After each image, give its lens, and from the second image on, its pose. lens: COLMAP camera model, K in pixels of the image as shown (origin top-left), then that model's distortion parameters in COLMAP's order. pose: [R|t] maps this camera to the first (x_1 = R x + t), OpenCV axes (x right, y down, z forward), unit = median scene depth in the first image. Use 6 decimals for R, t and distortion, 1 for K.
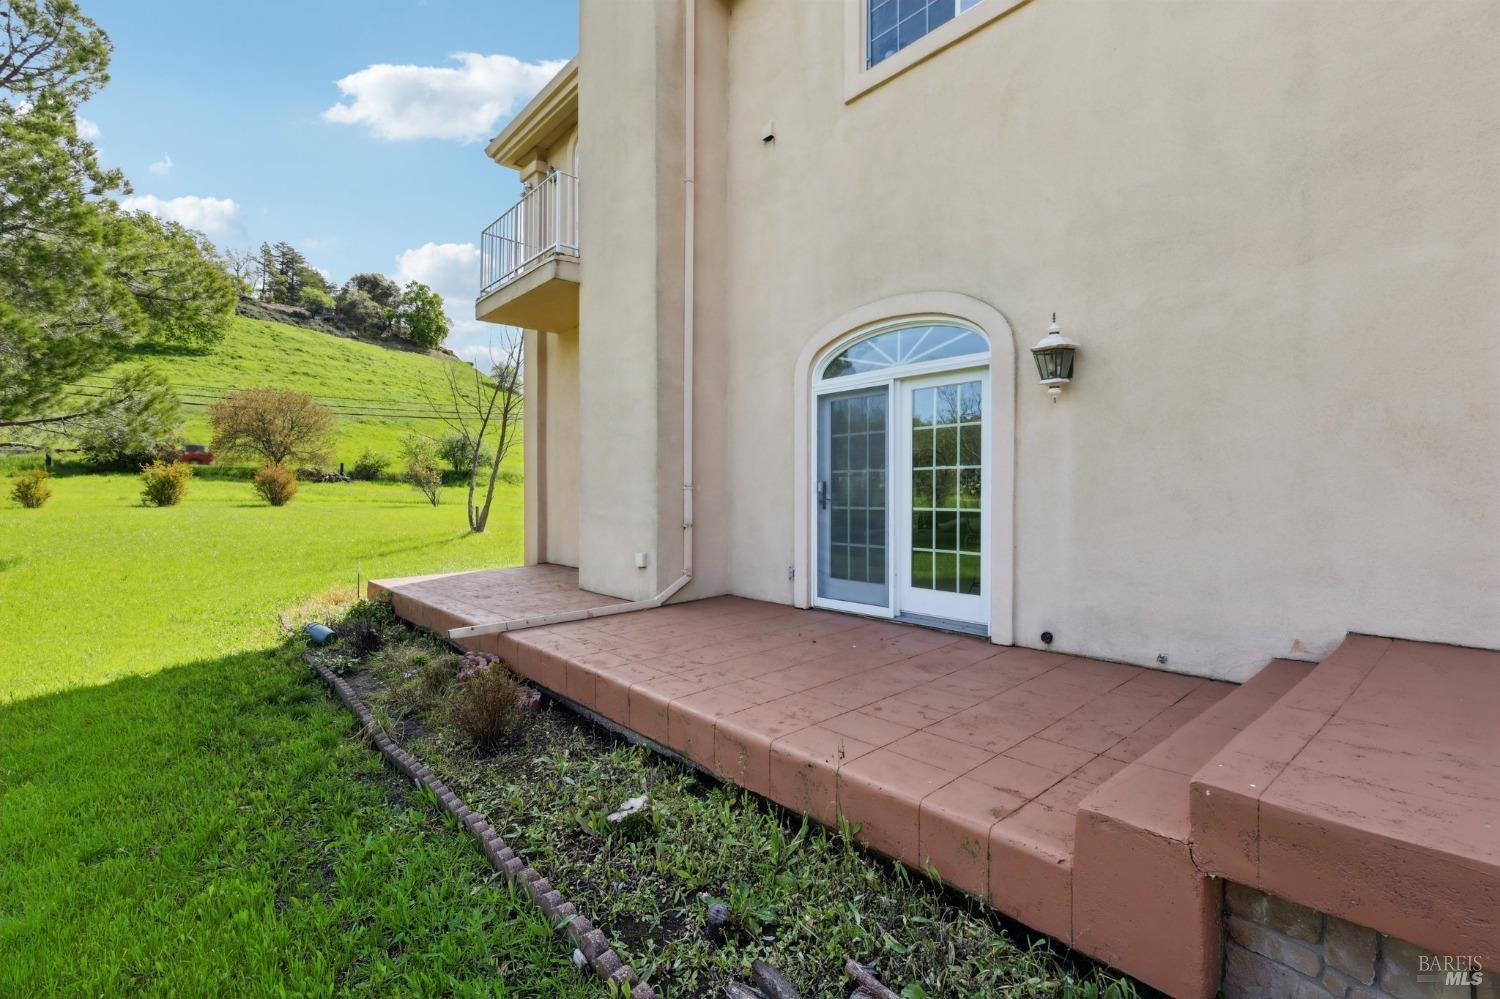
lens RADIAL K [[700.6, 0, 750.0], [0, 700.6, 499.5], [0, 0, 1]] dist [-0.002027, -0.000090]
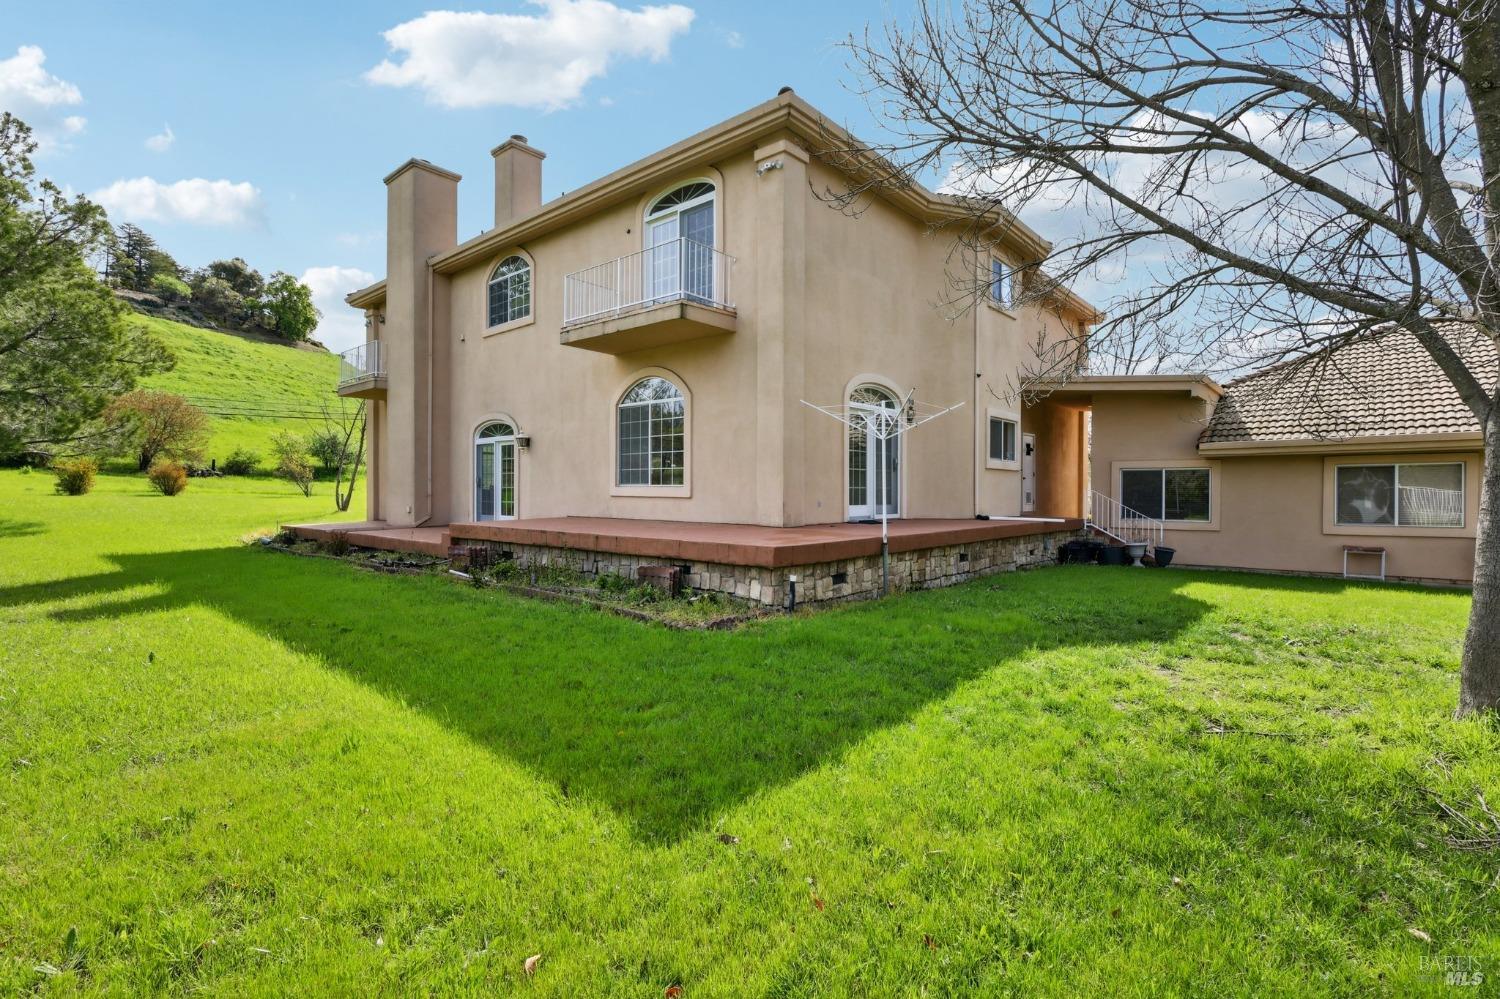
lens RADIAL K [[700.6, 0, 750.0], [0, 700.6, 499.5], [0, 0, 1]] dist [-0.002027, -0.000090]
pose [[0.989125, 0.001846, 0.147066, 0.038547], [-0.002347, 0.999992, 0.003235, 0.002318], [-0.147058, -0.003545, 0.989121, -0.092975]]
